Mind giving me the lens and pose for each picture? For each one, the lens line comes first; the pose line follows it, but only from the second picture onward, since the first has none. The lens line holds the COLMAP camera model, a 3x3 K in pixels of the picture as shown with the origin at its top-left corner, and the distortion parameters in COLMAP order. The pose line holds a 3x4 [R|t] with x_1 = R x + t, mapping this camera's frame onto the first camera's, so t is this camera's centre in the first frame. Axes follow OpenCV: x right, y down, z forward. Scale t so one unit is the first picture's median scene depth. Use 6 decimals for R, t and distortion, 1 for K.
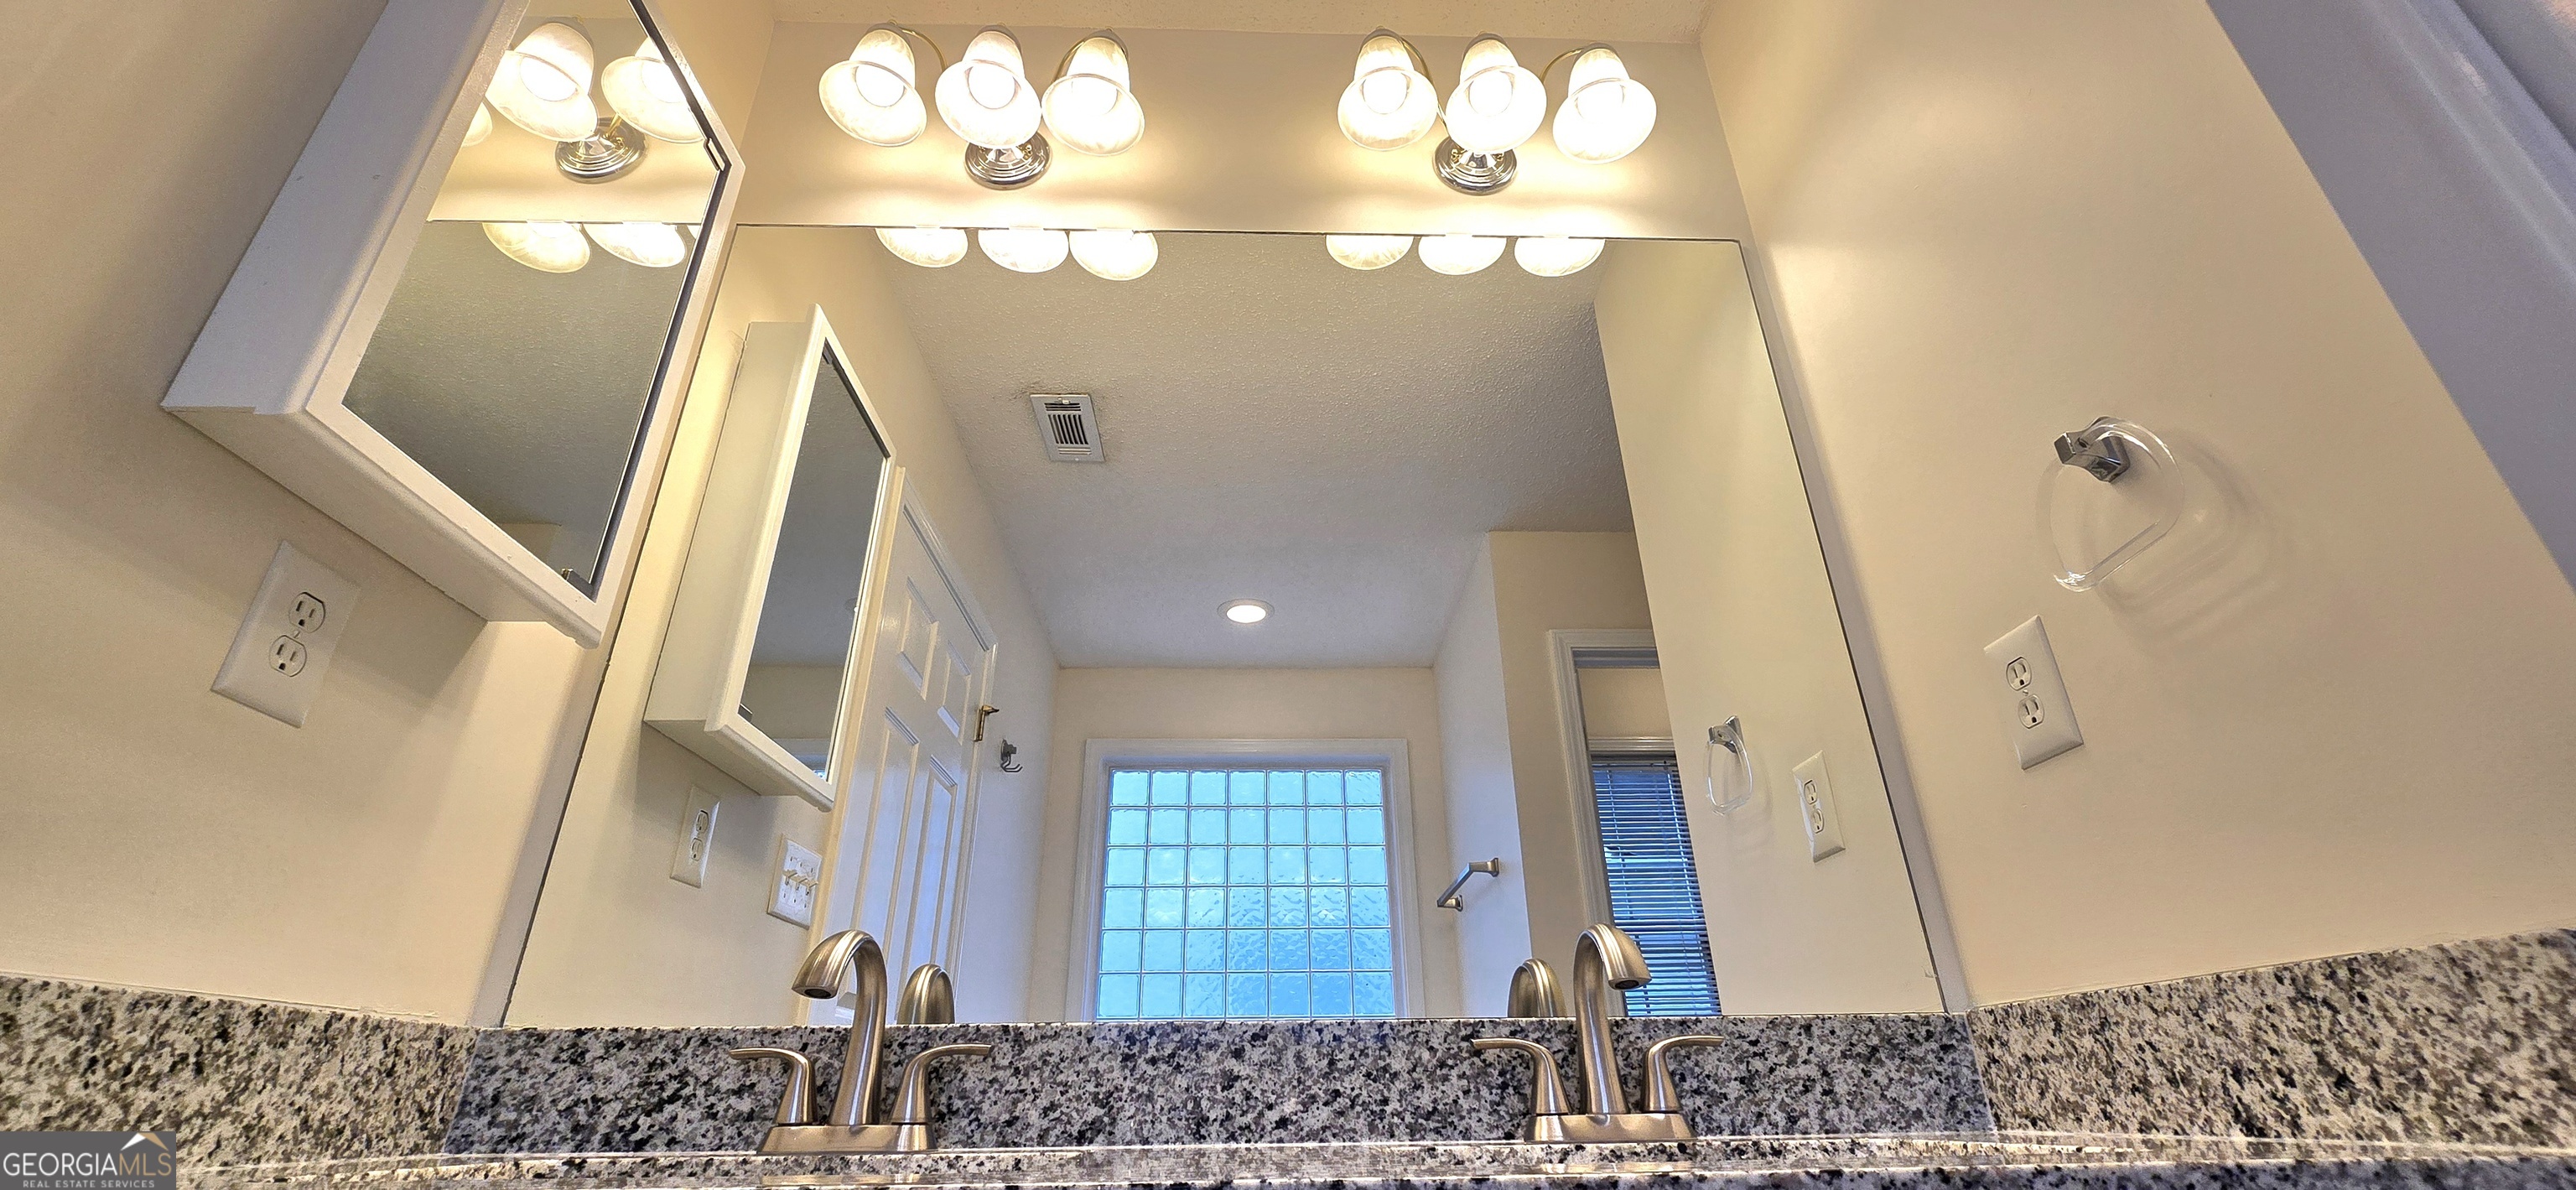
lens RADIAL K [[1054.4, 0, 1285.3], [0, 1054.4, 585.9], [0, 0, 1]] dist [-0.002956, 0.000311]
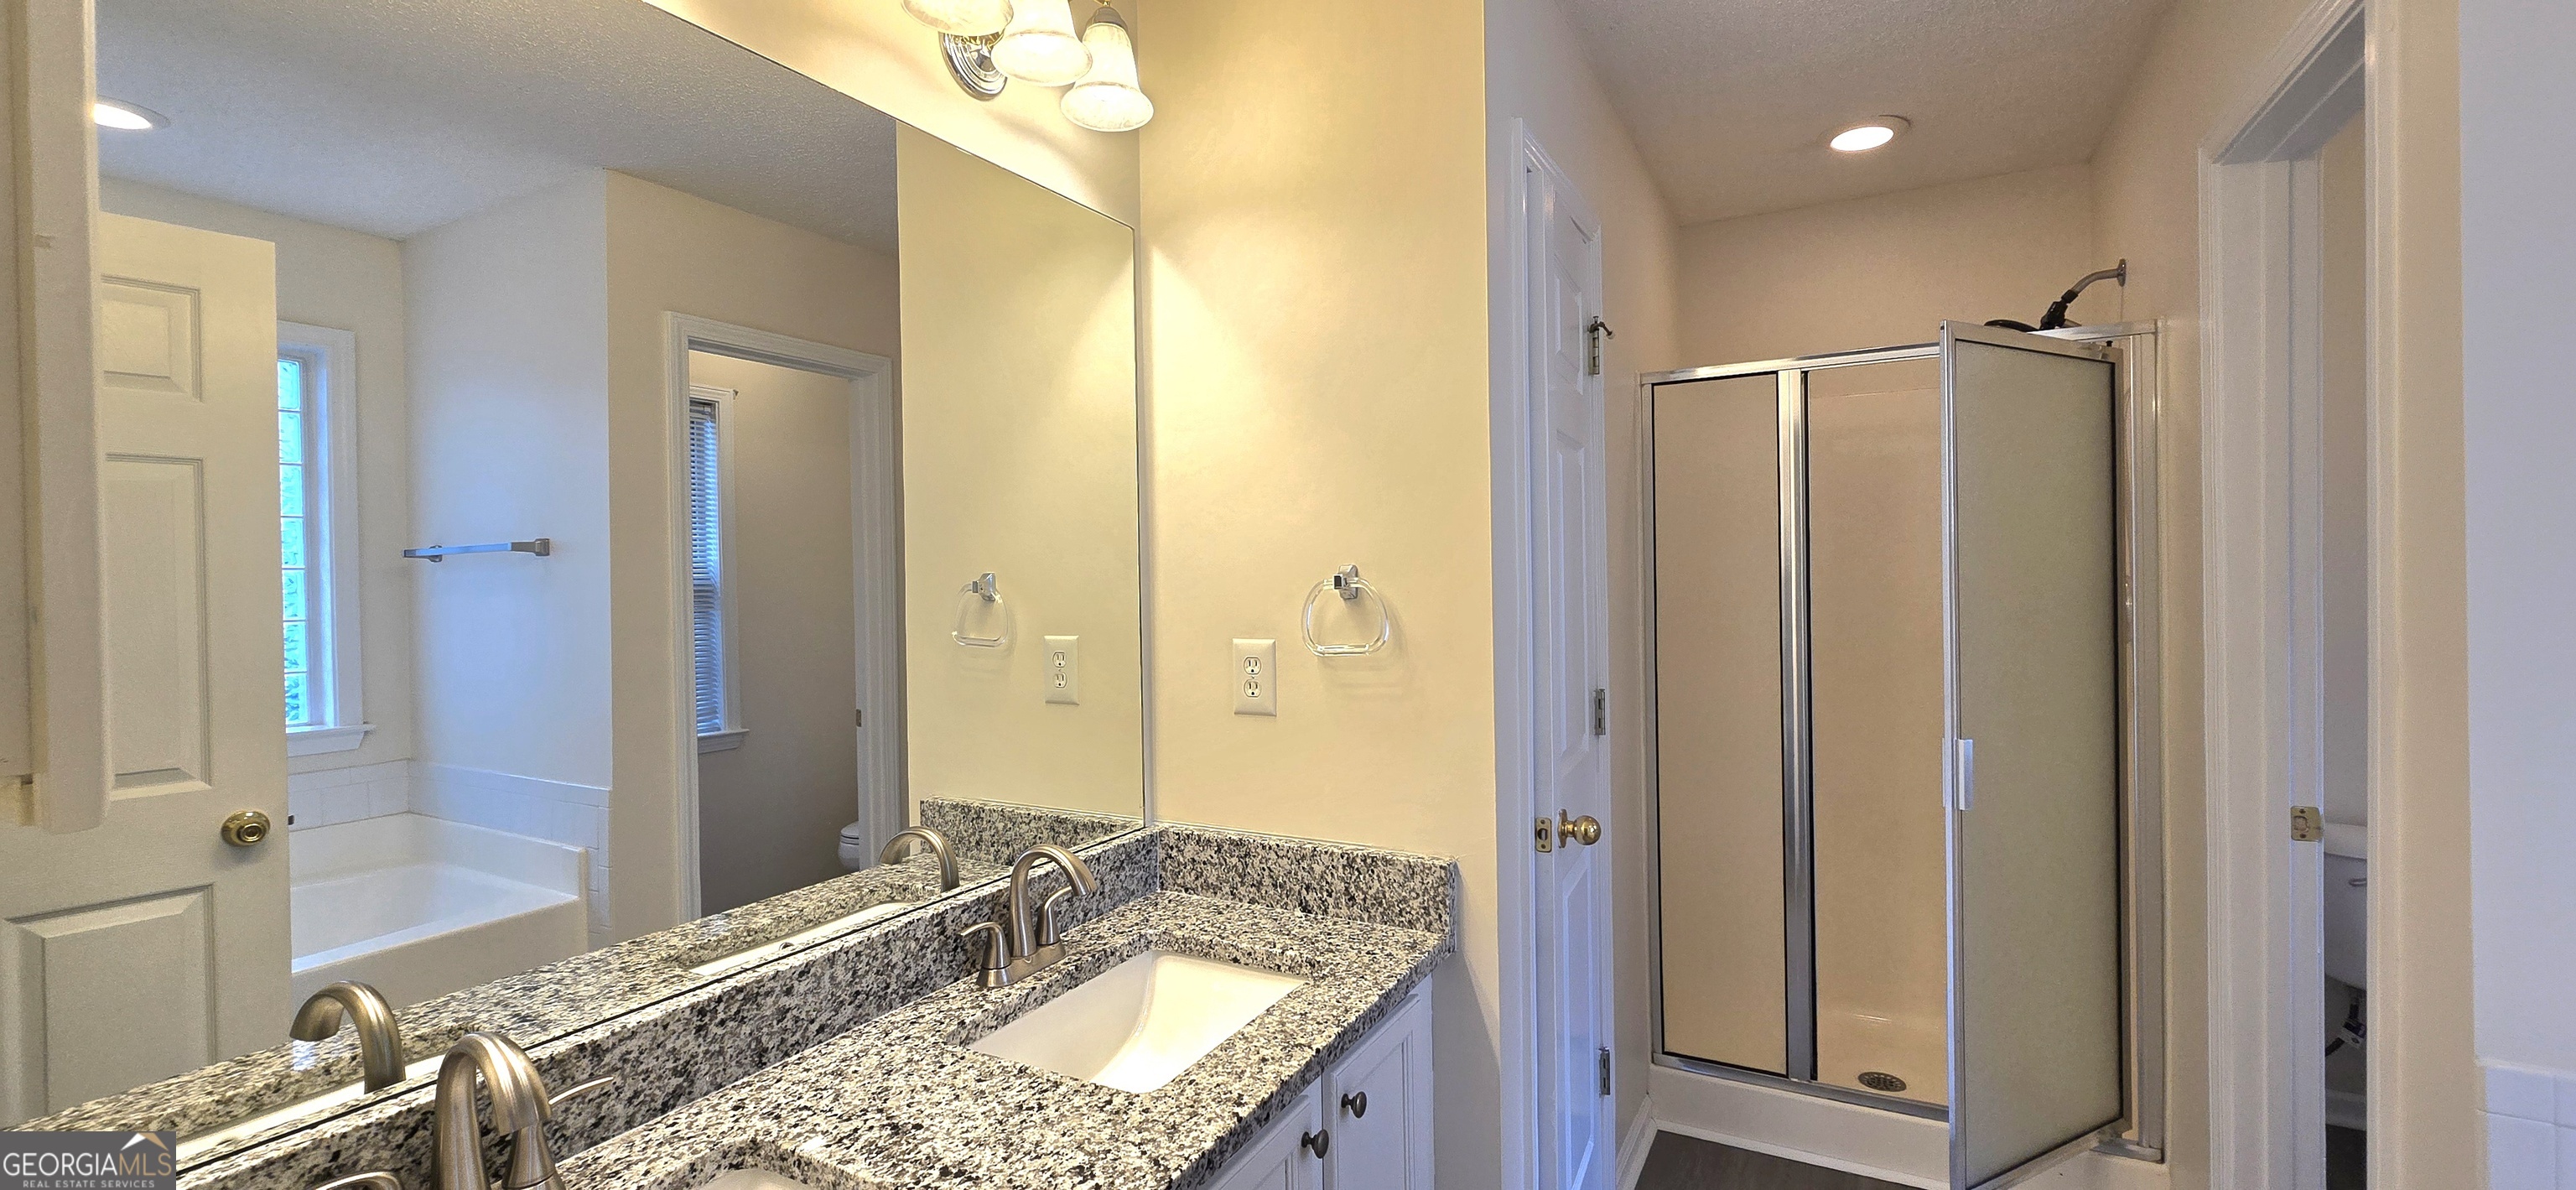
lens RADIAL K [[1054.4, 0, 1285.3], [0, 1054.4, 585.9], [0, 0, 1]] dist [-0.002956, 0.000311]
pose [[0.511904, -0.003067, 0.859037, -0.800436], [-0.370594, 0.901365, 0.224057, -0.460212], [-0.774993, -0.433050, 0.460276, 0.213053]]
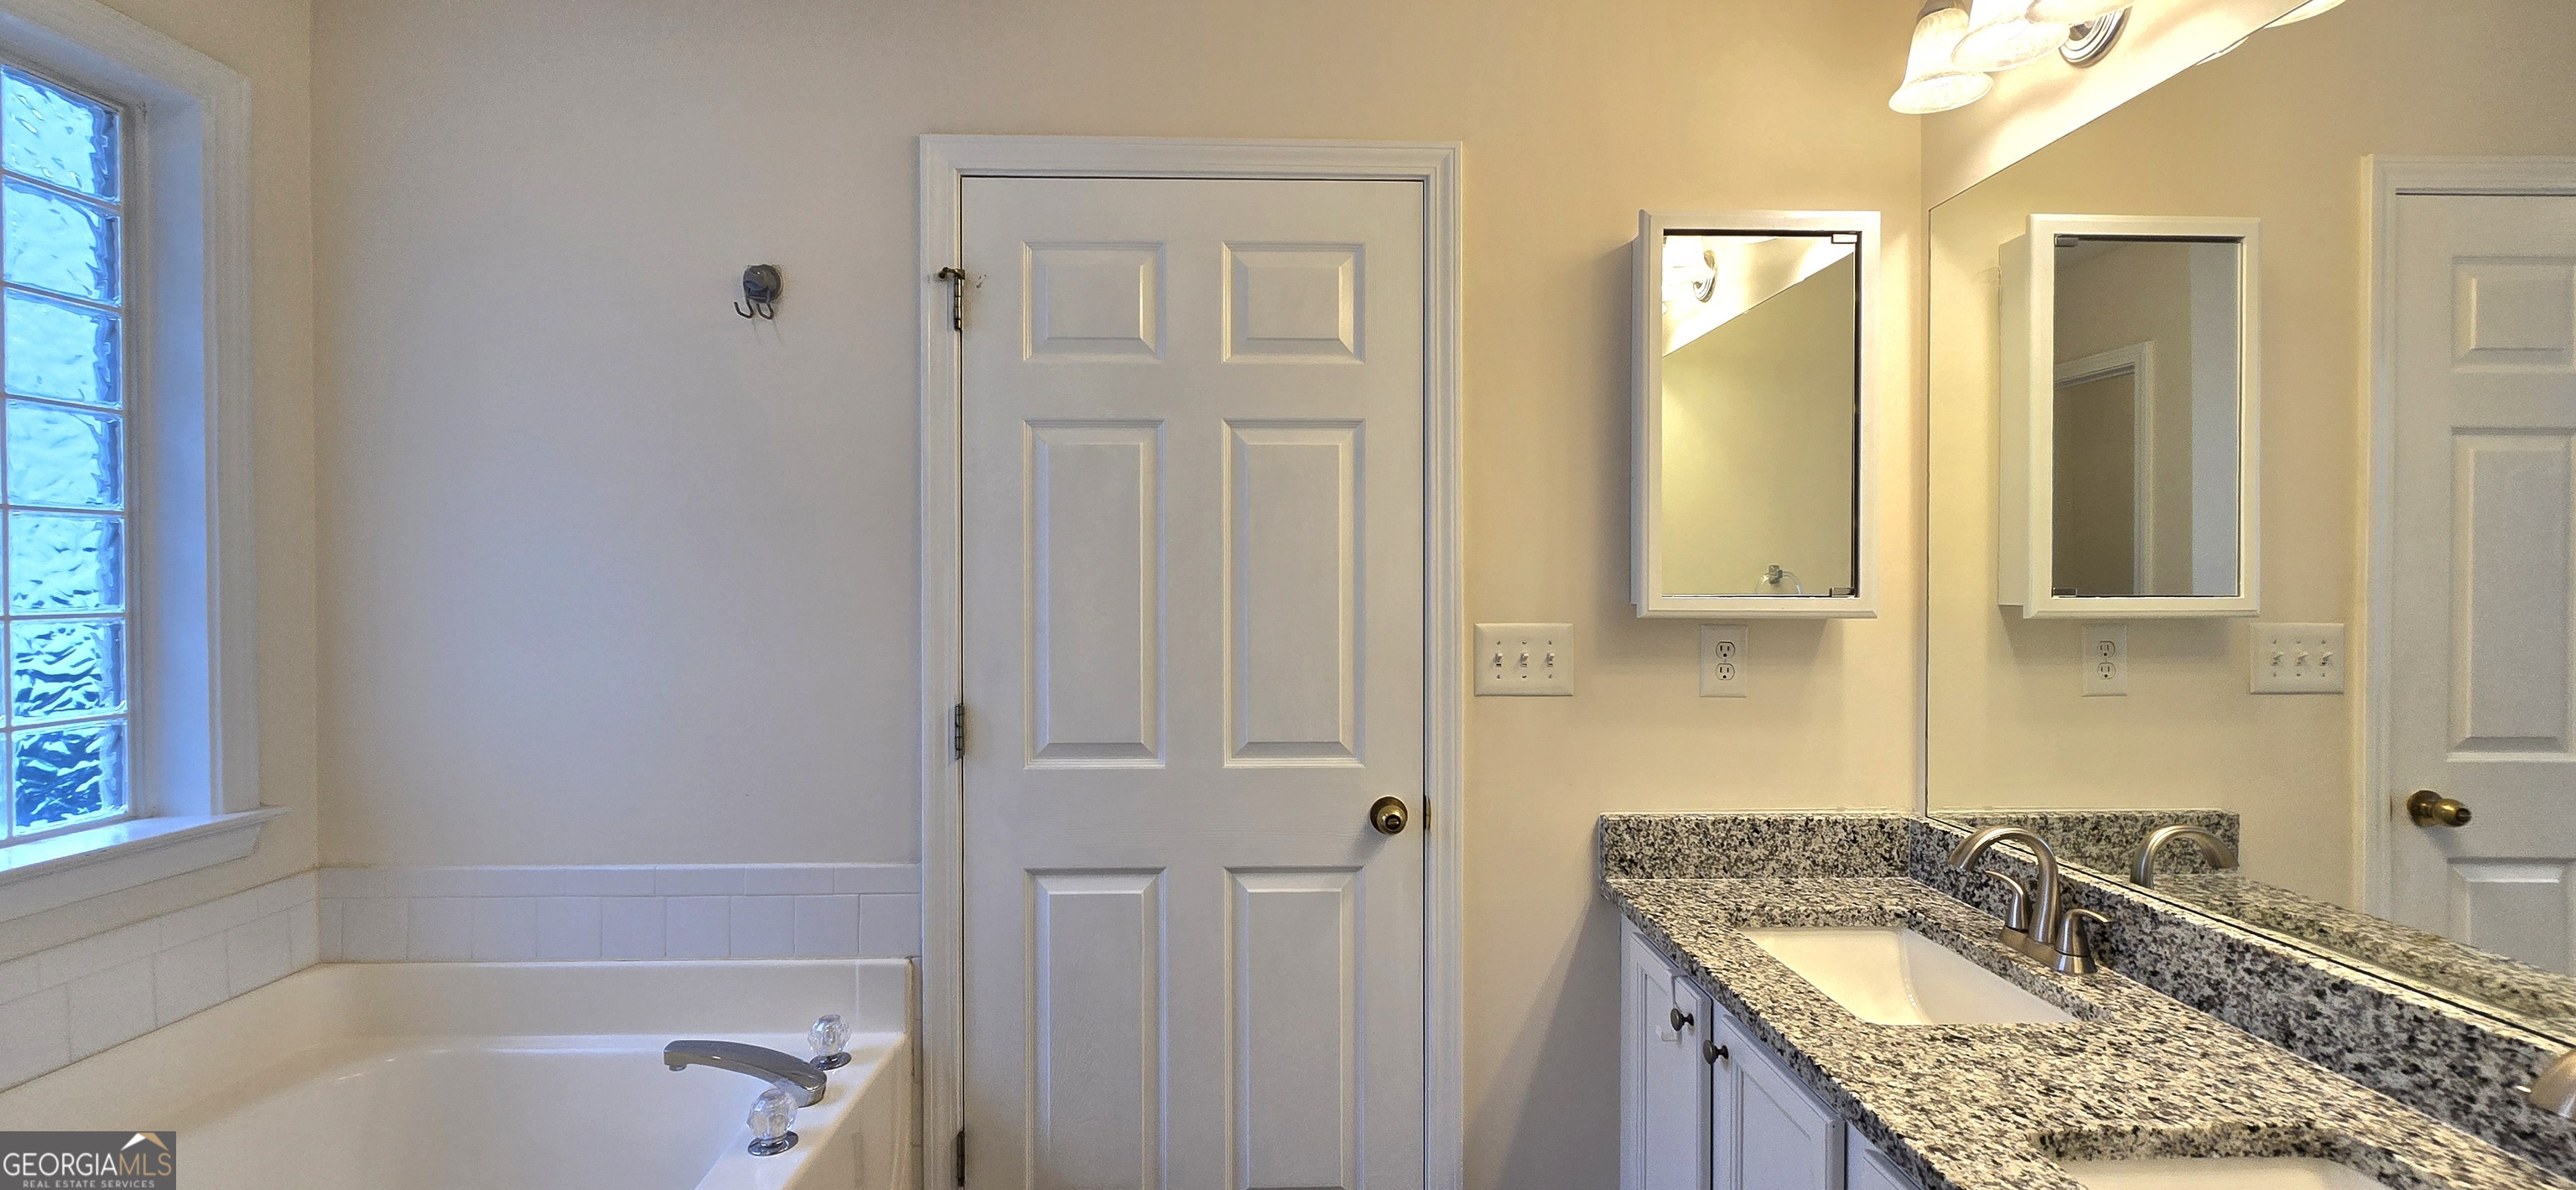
lens RADIAL K [[1065.2, 0, 1287.6], [0, 1065.2, 583.3], [0, 0, 1]] dist [-0.020428, 0.007777]
pose [[-0.003724, 0.017037, -0.999848, 1.085521], [0.442565, 0.896633, 0.013630, -0.453967], [0.896729, -0.442447, -0.010879, 0.228850]]
